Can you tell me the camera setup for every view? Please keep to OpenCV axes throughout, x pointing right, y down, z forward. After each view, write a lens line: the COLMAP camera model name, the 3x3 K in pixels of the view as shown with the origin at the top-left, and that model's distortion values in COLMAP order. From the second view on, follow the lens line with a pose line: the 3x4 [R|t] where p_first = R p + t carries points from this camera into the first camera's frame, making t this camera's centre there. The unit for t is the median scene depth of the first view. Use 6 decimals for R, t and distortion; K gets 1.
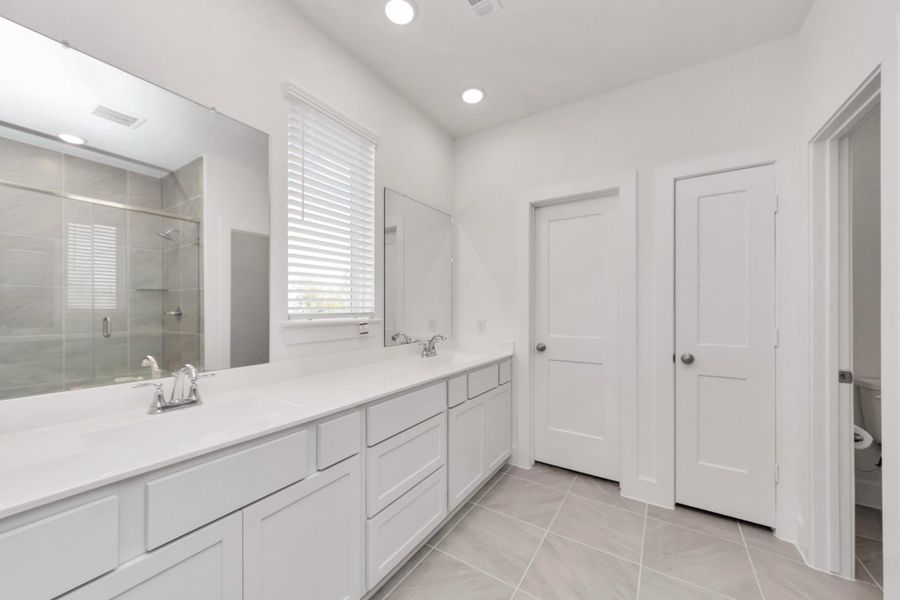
lens RADIAL K [[321.4, 0, 452.3], [0, 321.4, 308.7], [0, 0, 1]] dist [-0.001134, -0.000605]
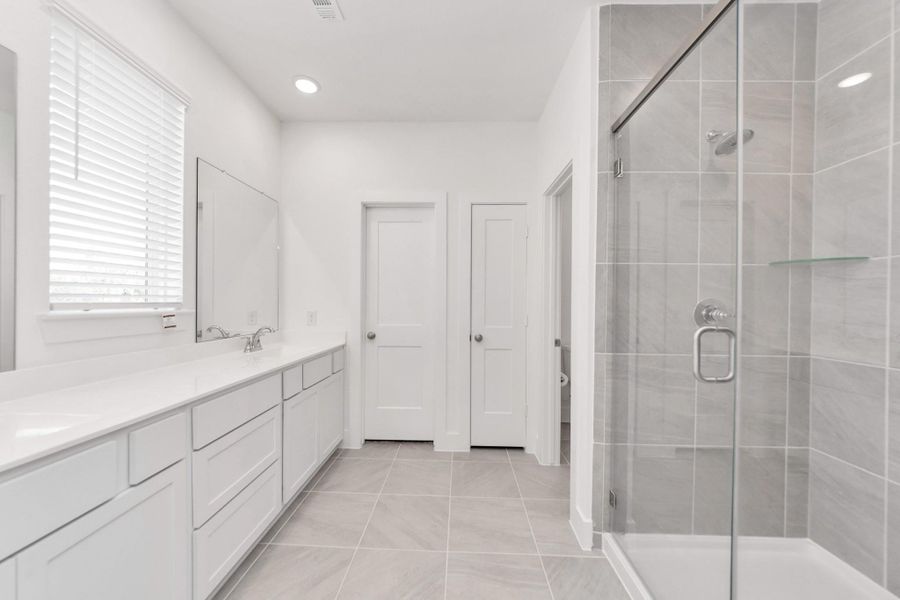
lens RADIAL K [[321.4, 0, 446.8], [0, 321.4, 305.6], [0, 0, 1]] dist [-0.001134, -0.000605]
pose [[0.854617, 0.001503, 0.519257, -0.092783], [-0.005797, 0.999961, 0.006647, 0.011158], [-0.519227, -0.008690, 0.854592, -0.094320]]
